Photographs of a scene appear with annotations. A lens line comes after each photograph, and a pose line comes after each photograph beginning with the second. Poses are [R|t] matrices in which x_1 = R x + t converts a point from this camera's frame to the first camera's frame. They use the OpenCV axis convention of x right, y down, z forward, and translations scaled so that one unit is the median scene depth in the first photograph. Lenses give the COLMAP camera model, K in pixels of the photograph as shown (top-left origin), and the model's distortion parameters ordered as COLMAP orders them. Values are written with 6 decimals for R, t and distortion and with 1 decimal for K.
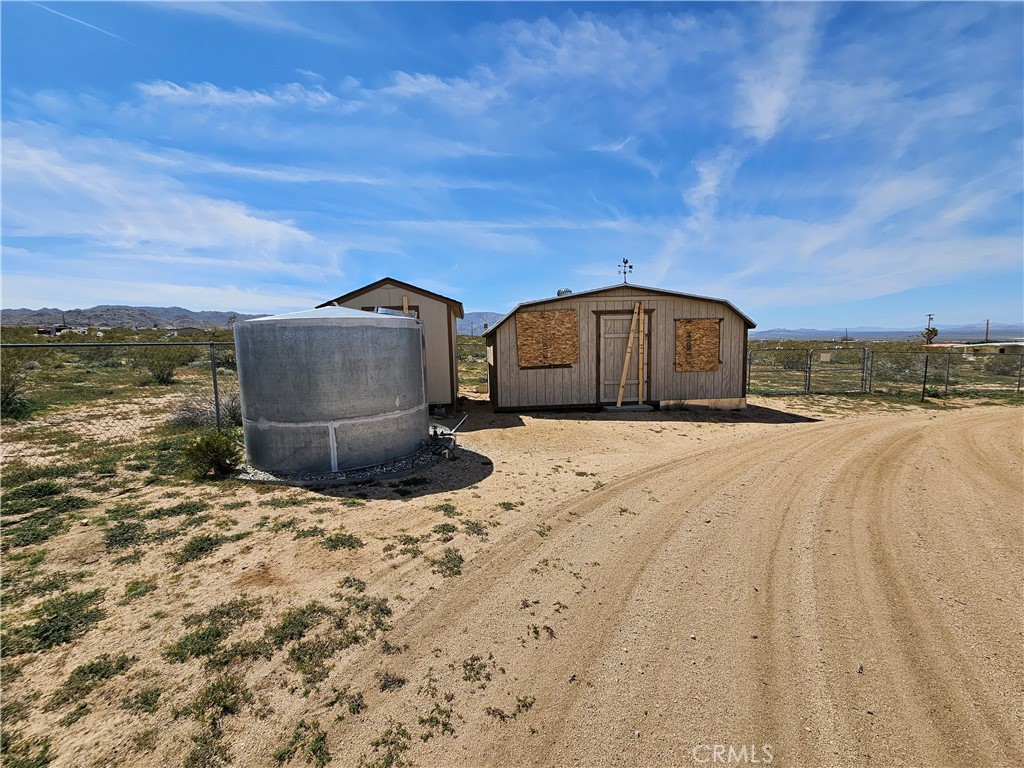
lens RADIAL K [[419.2, 0, 506.4], [0, 419.2, 385.9], [0, 0, 1]] dist [0.003334, -0.002379]
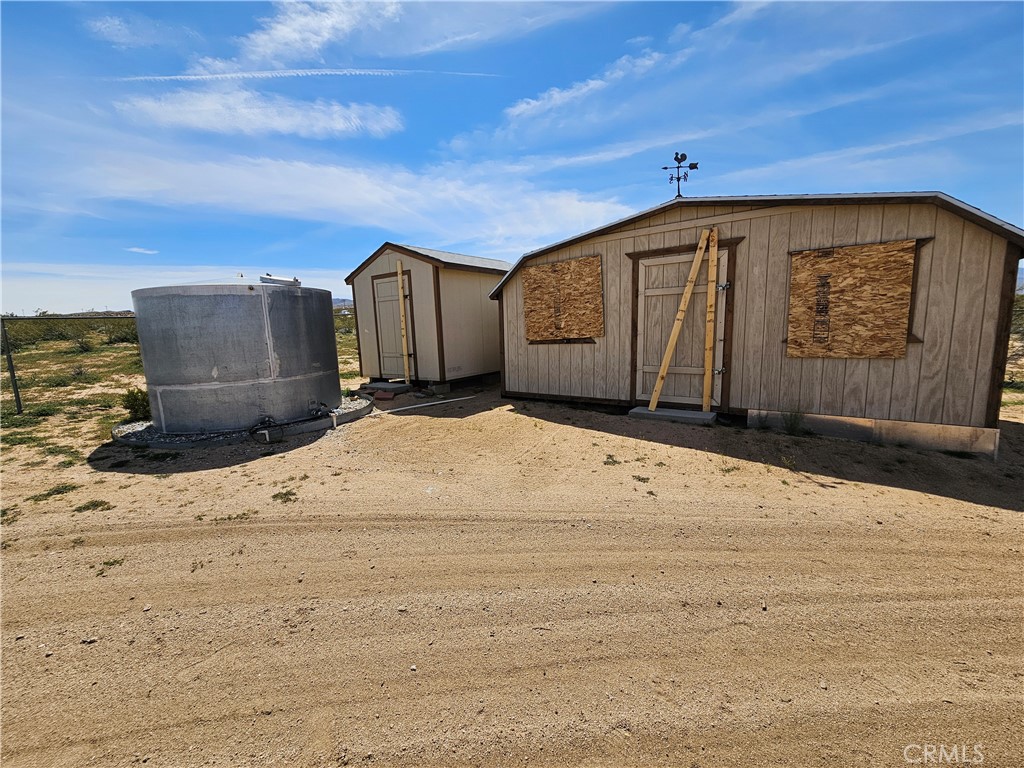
lens RADIAL K [[419.2, 0, 505.9], [0, 419.2, 388.0], [0, 0, 1]] dist [0.003334, -0.002379]
pose [[0.754701, 0.095748, -0.649045, 0.487050], [-0.047939, 0.994697, 0.090996, -0.026462], [0.654315, -0.037560, 0.755288, 0.391537]]
